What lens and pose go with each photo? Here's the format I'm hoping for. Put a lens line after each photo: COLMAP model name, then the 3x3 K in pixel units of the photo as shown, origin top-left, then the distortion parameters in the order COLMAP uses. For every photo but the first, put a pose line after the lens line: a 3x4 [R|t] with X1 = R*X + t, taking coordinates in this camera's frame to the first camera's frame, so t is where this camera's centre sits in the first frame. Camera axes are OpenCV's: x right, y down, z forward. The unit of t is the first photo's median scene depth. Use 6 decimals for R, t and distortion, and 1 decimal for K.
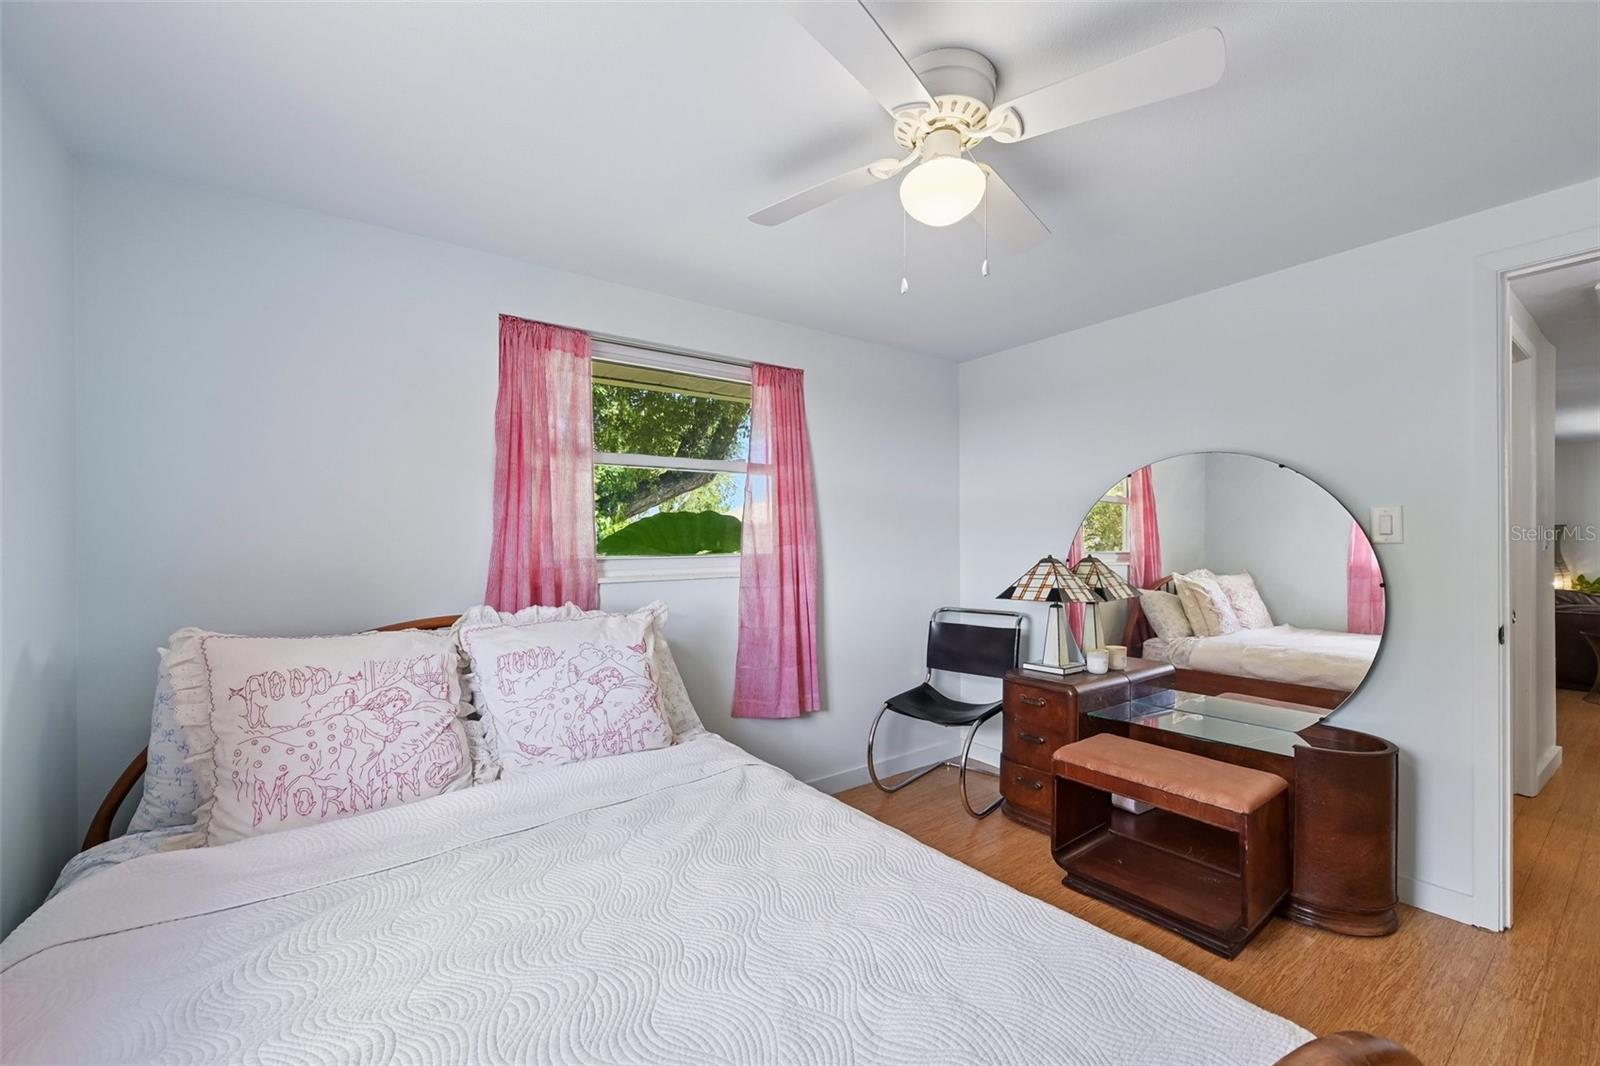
lens RADIAL K [[632.7, 0, 798.2], [0, 632.7, 537.5], [0, 0, 1]] dist [0.000195, 0.000000]
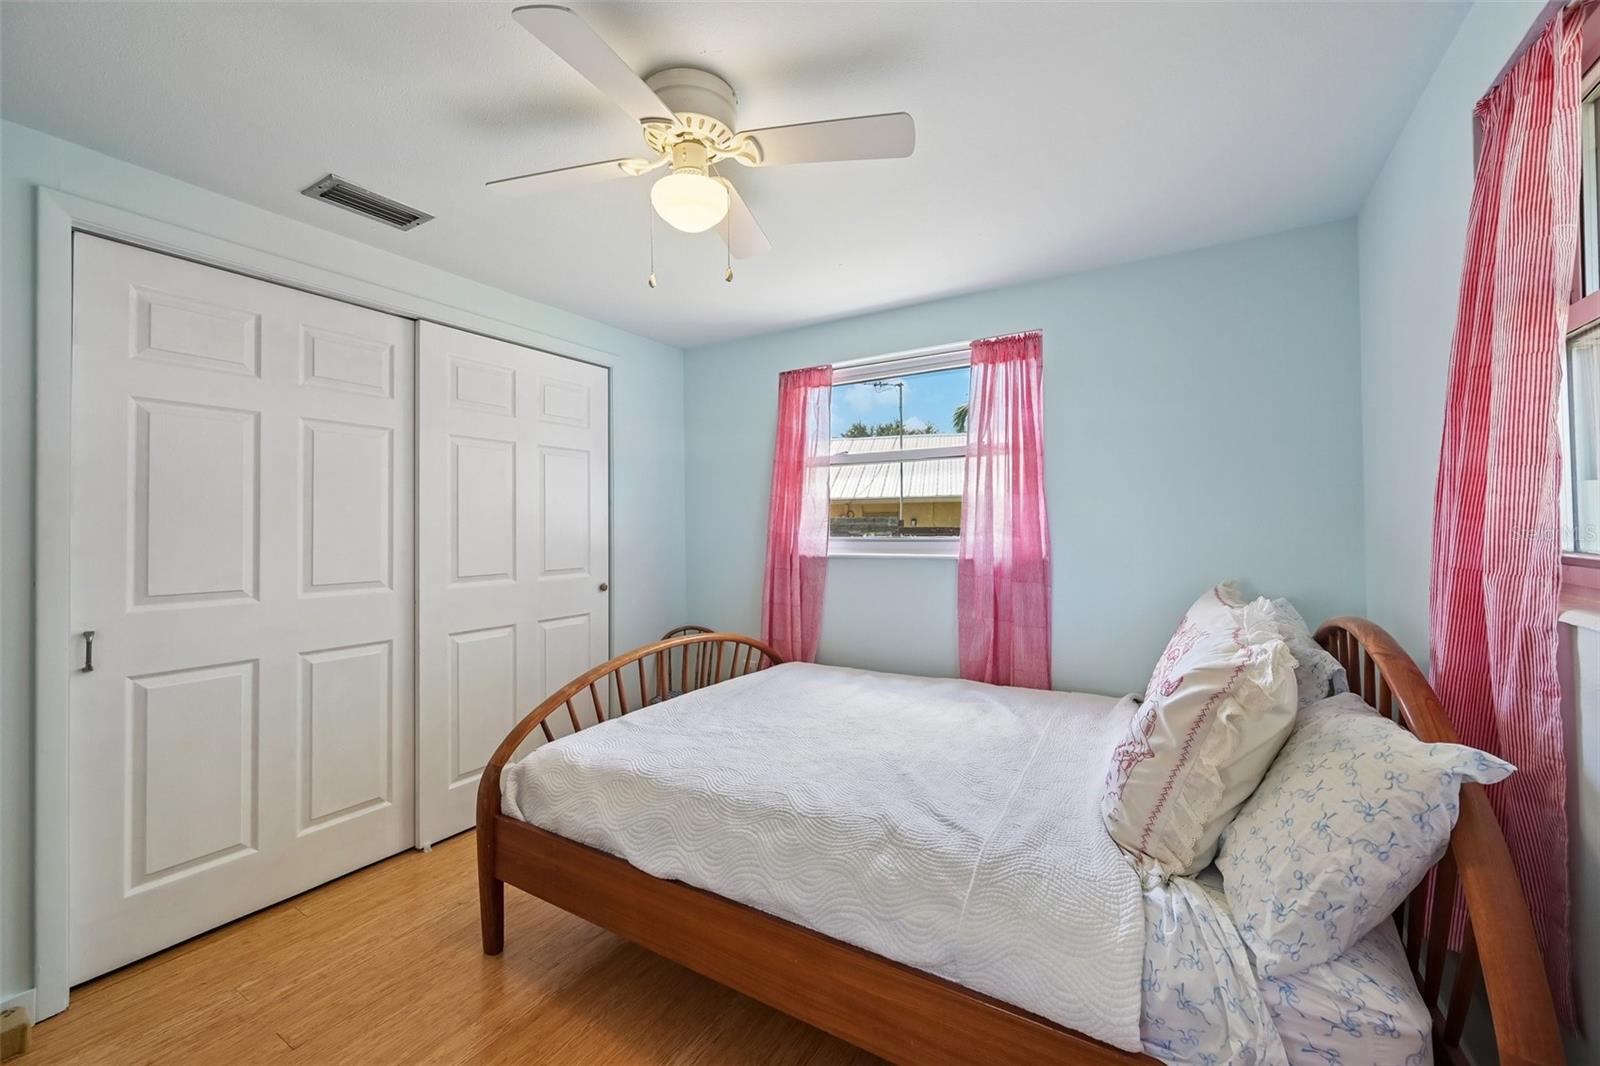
lens RADIAL K [[636.1, 0, 803.1], [0, 636.1, 522.5], [0, 0, 1]] dist [0.001634, 0.000096]
pose [[-0.921681, 0.015298, -0.387648, 0.294426], [0.018392, 0.999822, -0.004274, 0.003643], [0.387513, -0.011069, -0.921798, 1.250268]]
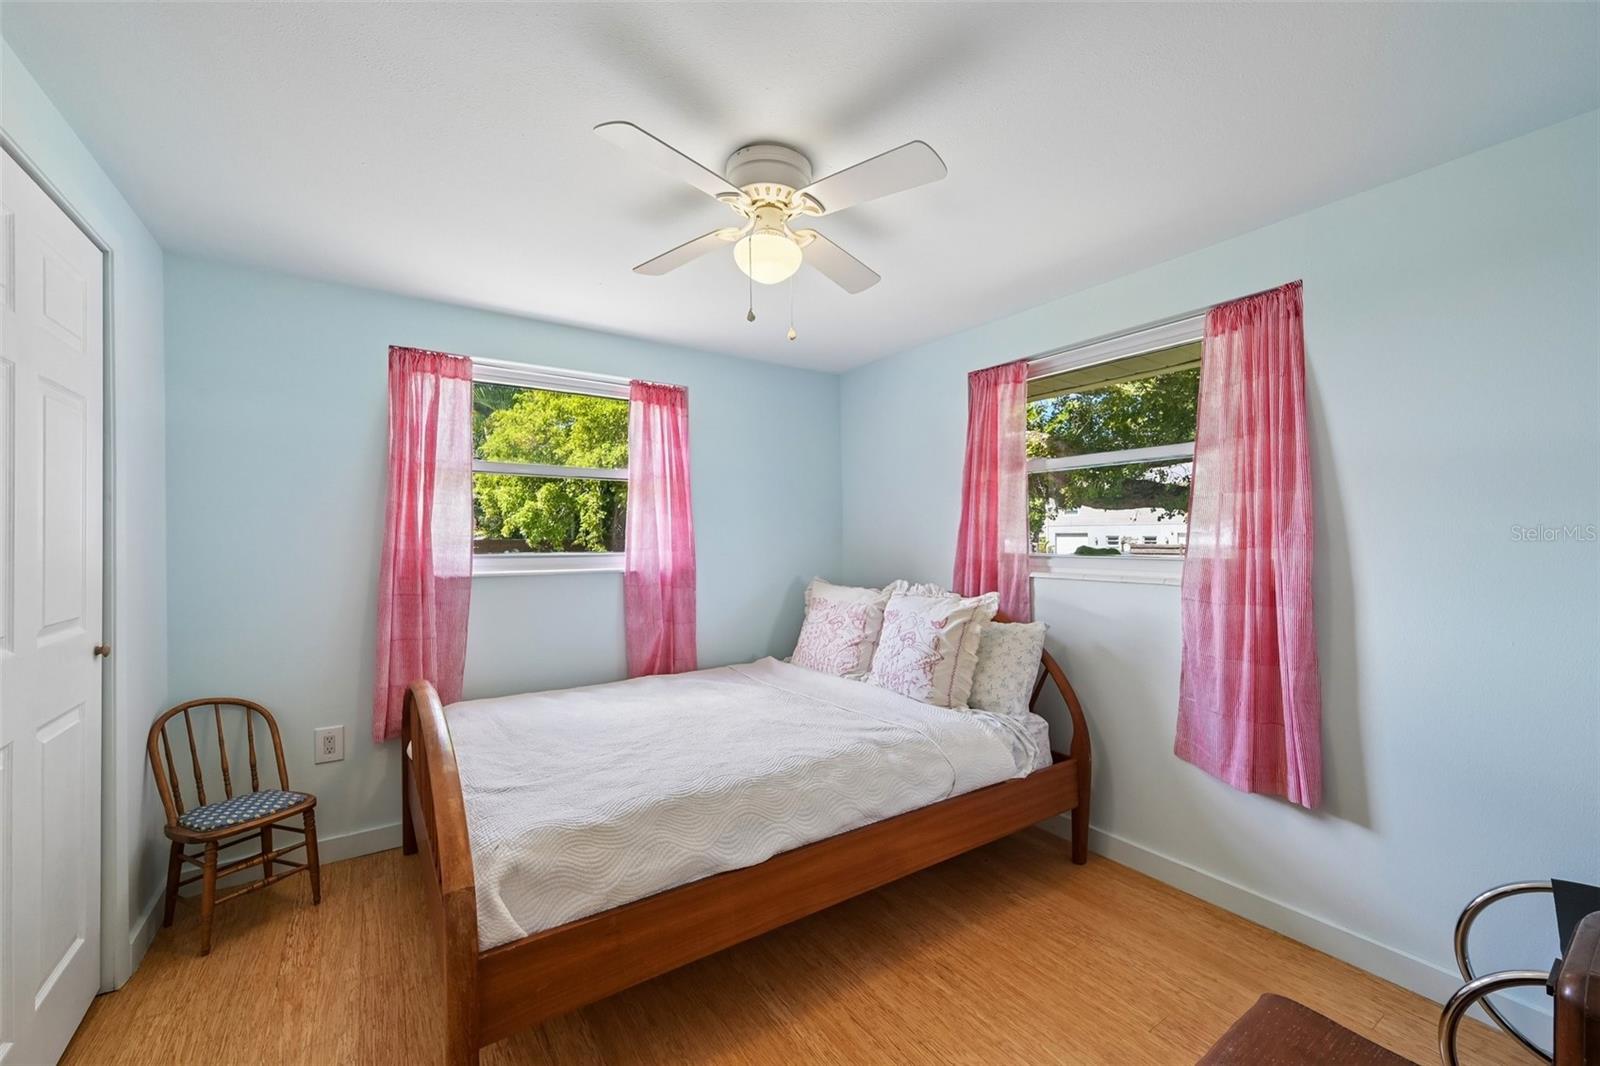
lens RADIAL K [[636.1, 0, 803.1], [0, 636.1, 522.5], [0, 0, 1]] dist [0.001634, 0.000096]
pose [[-0.034266, -0.017719, -0.999256, 0.892461], [0.002852, 0.999837, -0.017828, -0.005656], [0.999409, -0.003460, -0.034210, 0.667984]]
